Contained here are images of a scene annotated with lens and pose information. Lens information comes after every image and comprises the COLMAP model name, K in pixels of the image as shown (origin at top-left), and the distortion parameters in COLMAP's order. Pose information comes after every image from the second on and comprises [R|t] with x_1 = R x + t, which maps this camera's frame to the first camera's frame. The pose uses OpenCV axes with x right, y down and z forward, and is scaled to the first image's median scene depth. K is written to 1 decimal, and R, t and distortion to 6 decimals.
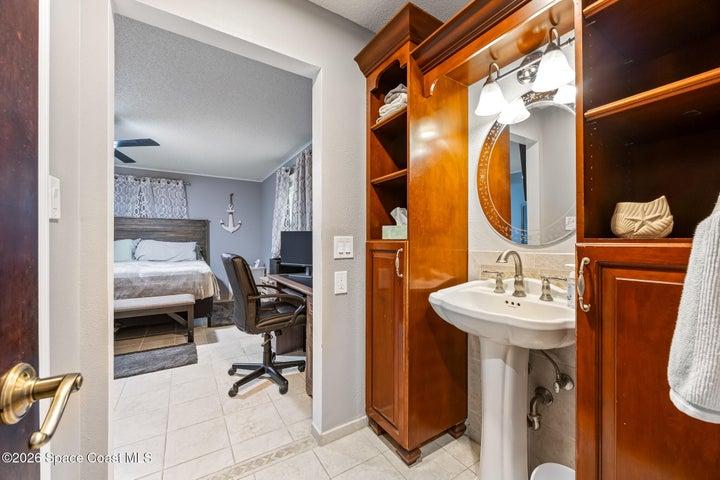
lens RADIAL K [[275.6, 0, 359.4], [0, 275.6, 234.5], [0, 0, 1]] dist [-0.000909, -0.000038]
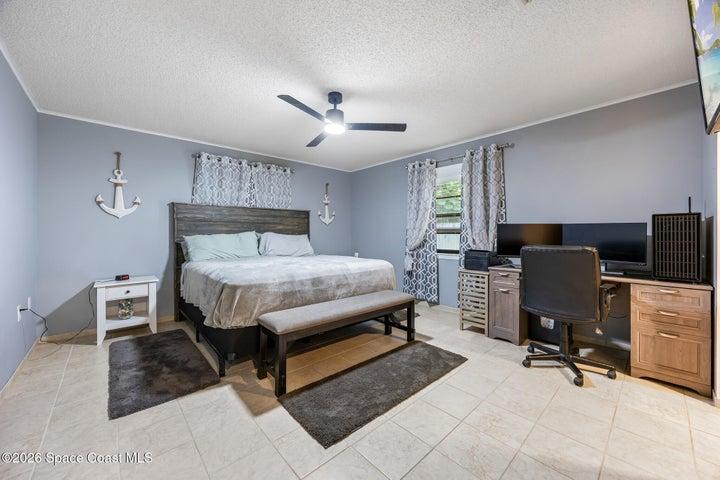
lens RADIAL K [[275.6, 0, 359.4], [0, 275.6, 234.5], [0, 0, 1]] dist [-0.000909, -0.000038]
pose [[0.984229, 0.001617, 0.176894, -0.609710], [-0.006790, 0.999567, 0.028639, -0.001606], [-0.176771, -0.029389, 0.983813, 0.062301]]
